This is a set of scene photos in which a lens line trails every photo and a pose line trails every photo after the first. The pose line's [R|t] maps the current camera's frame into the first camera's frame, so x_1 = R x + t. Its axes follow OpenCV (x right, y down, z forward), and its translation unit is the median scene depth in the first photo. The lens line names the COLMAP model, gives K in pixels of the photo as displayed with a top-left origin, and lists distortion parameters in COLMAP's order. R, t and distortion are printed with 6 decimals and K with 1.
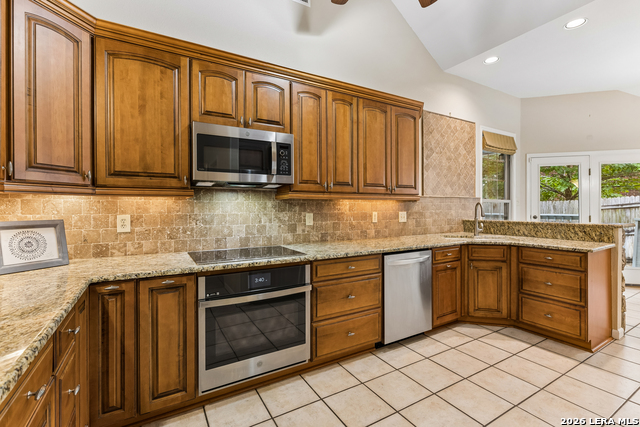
lens RADIAL K [[290.5, 0, 320.4], [0, 290.5, 207.1], [0, 0, 1]] dist [-0.001485, -0.000283]
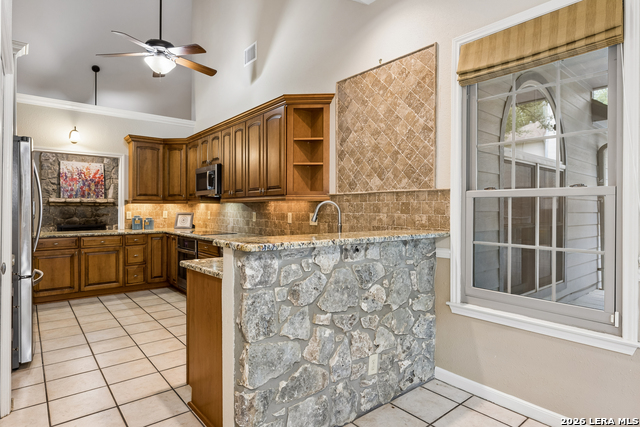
lens RADIAL K [[353.8, 0, 321.0], [0, 353.8, 208.4], [0, 0, 1]] dist [-0.007295, -0.001513]
pose [[0.170242, 0.001435, -0.985401, 1.958908], [-0.001125, 0.999999, 0.001262, -0.000597], [0.985402, 0.000894, 0.170244, 1.226594]]
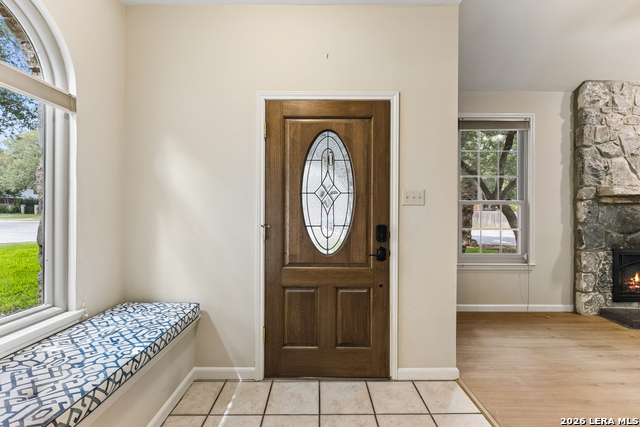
lens RADIAL K [[290.5, 0, 324.0], [0, 290.5, 210.3], [0, 0, 1]] dist [-0.001485, -0.000283]
pose [[-0.518517, 0.002906, -0.855062, -0.470252], [-0.002745, 0.999983, 0.005063, 0.005394], [0.855063, 0.004973, -0.518501, -1.513506]]
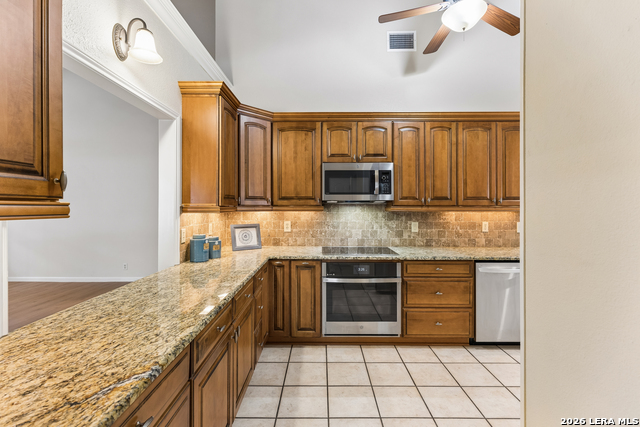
lens RADIAL K [[290.5, 0, 319.1], [0, 290.5, 205.6], [0, 0, 1]] dist [-0.001485, -0.000283]
pose [[0.859452, 0.001235, -0.511214, 0.283927], [-0.002813, 0.999993, -0.002313, -0.051995], [0.511208, 0.003426, 0.859450, -0.290261]]
